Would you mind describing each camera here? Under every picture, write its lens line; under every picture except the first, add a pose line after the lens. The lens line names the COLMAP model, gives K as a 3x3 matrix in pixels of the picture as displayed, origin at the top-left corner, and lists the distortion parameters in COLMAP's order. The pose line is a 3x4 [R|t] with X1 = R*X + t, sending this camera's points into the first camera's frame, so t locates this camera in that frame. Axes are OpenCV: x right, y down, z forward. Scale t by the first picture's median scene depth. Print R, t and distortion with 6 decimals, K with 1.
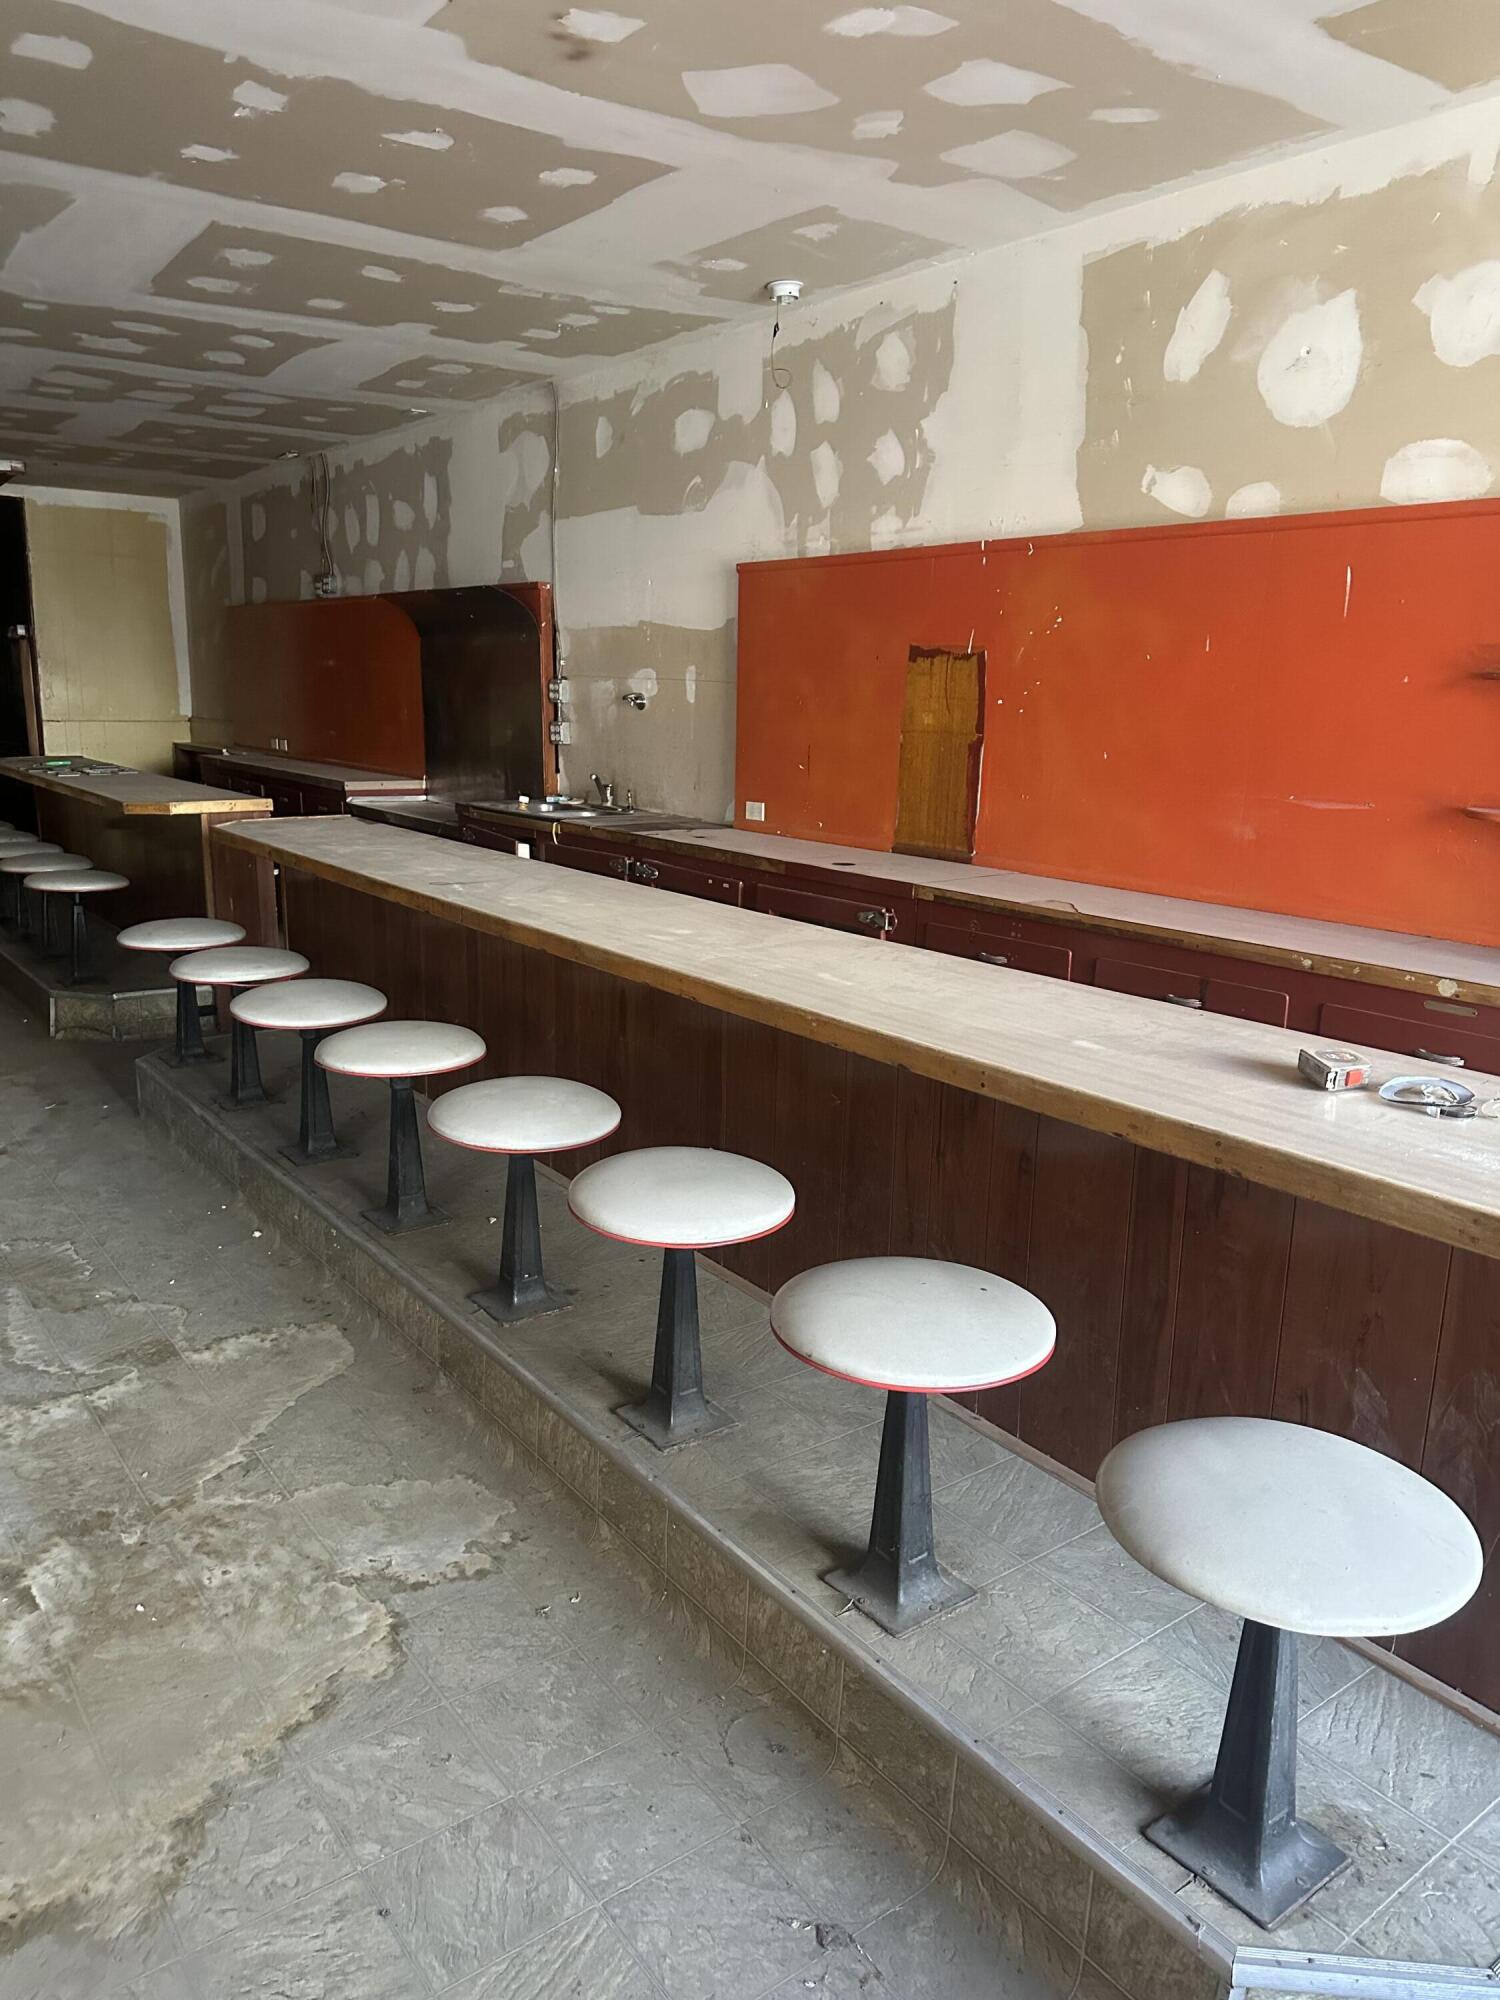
lens RADIAL K [[1428.5, 0, 735.1], [0, 1428.5, 1005.8], [0, 0, 1]] dist [0.041212, -0.013830]
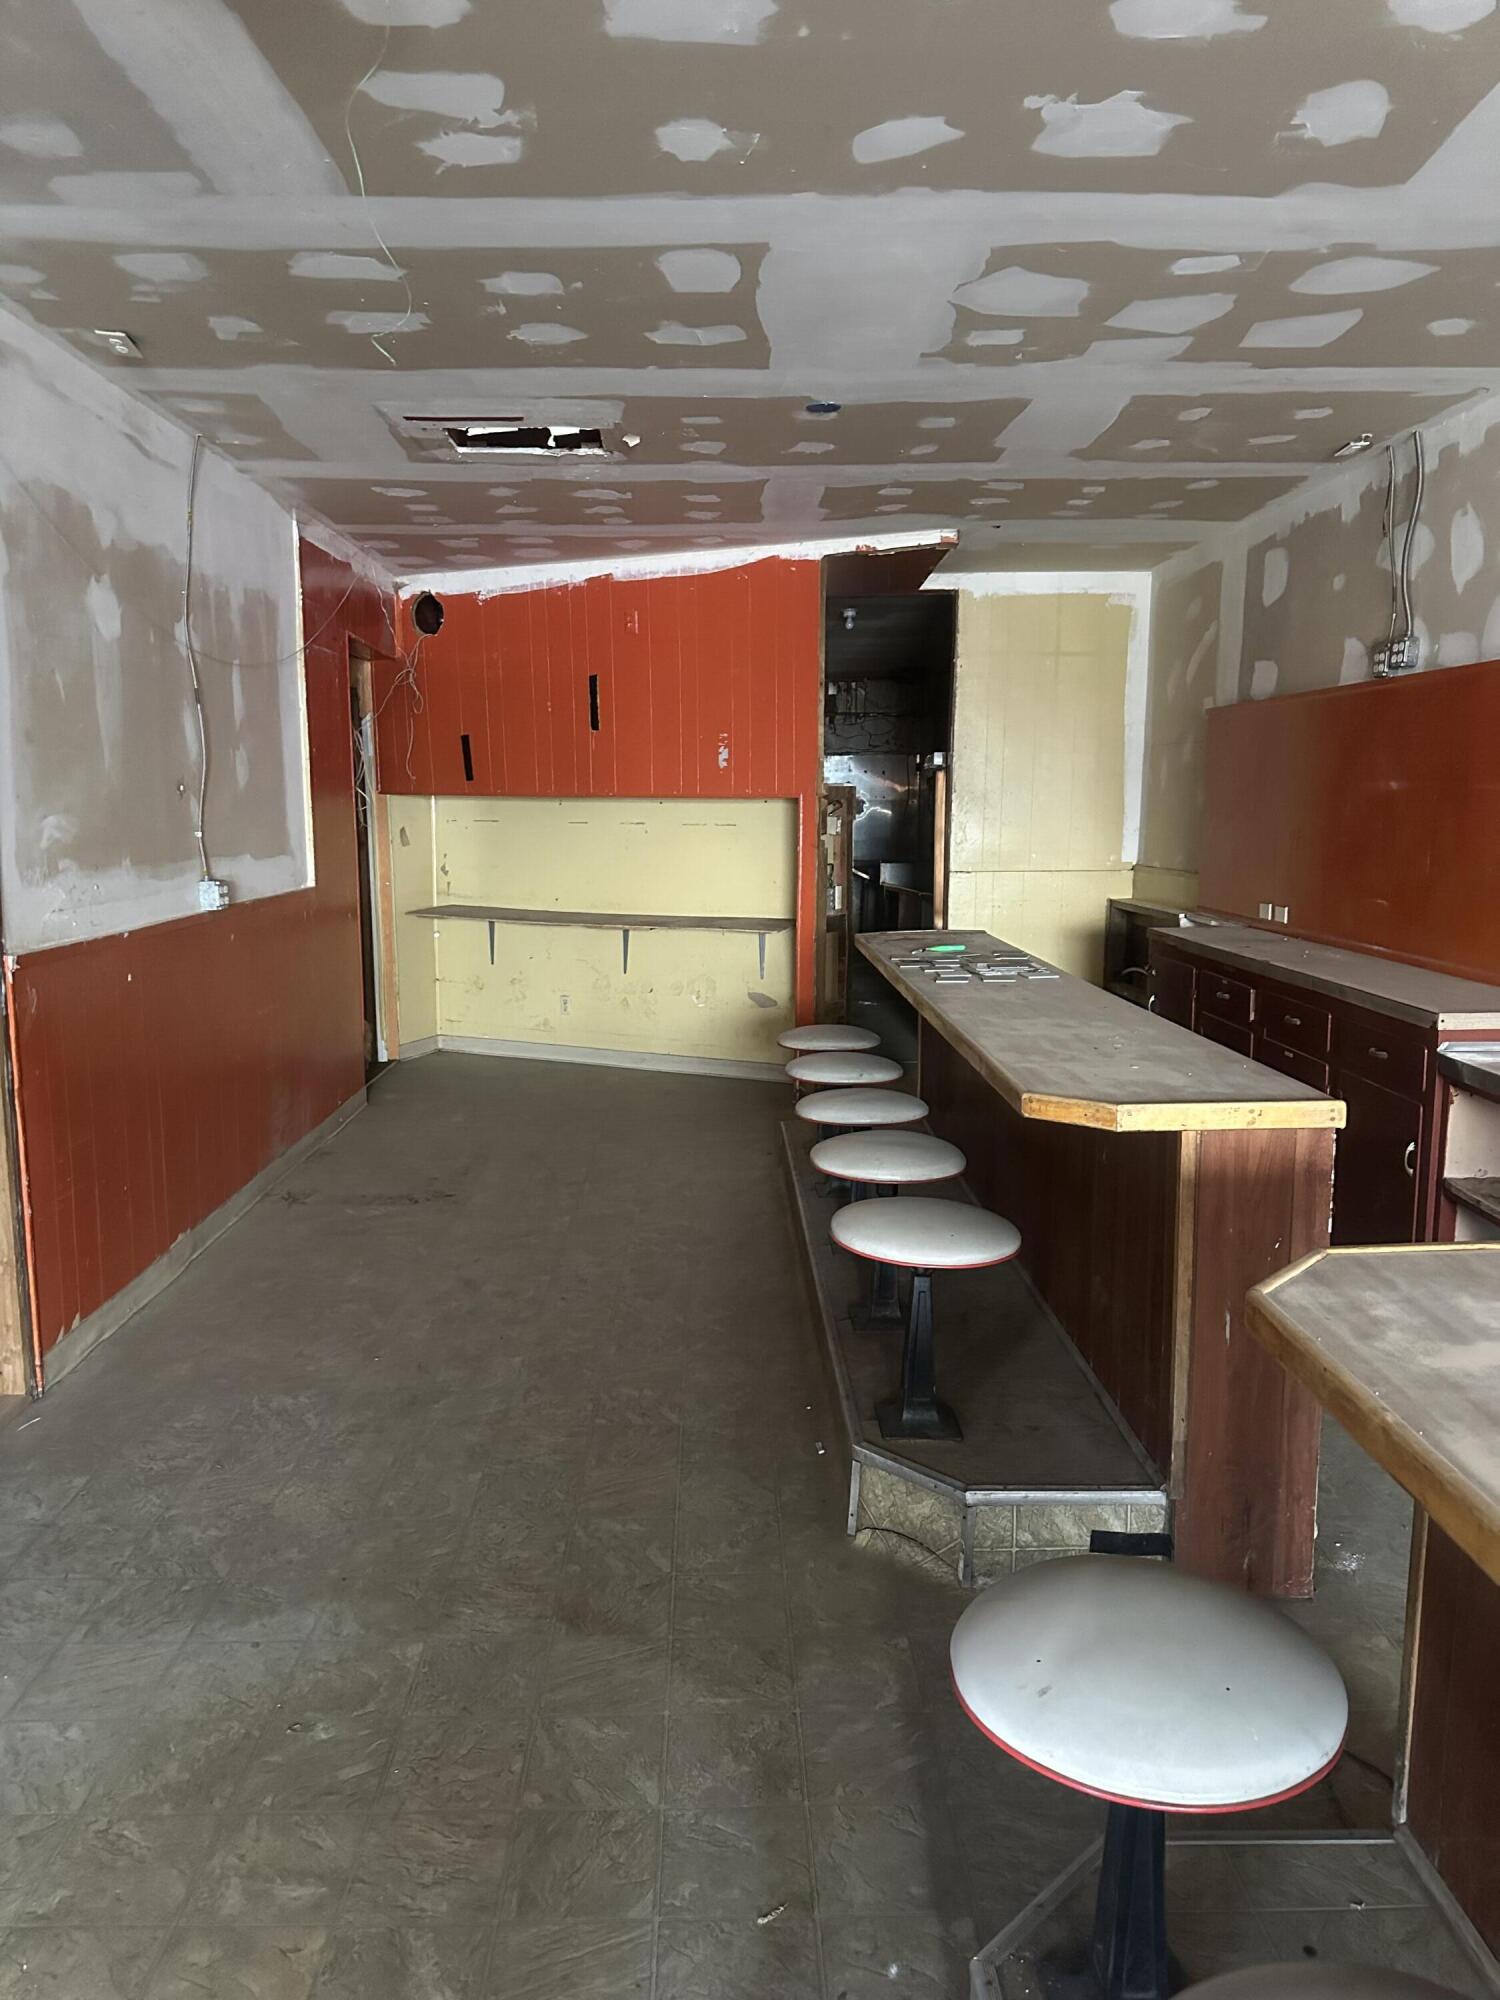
lens RADIAL K [[1428.5, 0, 739.9], [0, 1428.5, 993.6], [0, 0, 1]] dist [0.041212, -0.013830]
pose [[0.820514, 0.056198, -0.568857, -0.149871], [-0.107627, 0.992545, -0.057186, -0.086600], [0.561403, 0.108147, 0.820446, 0.354524]]
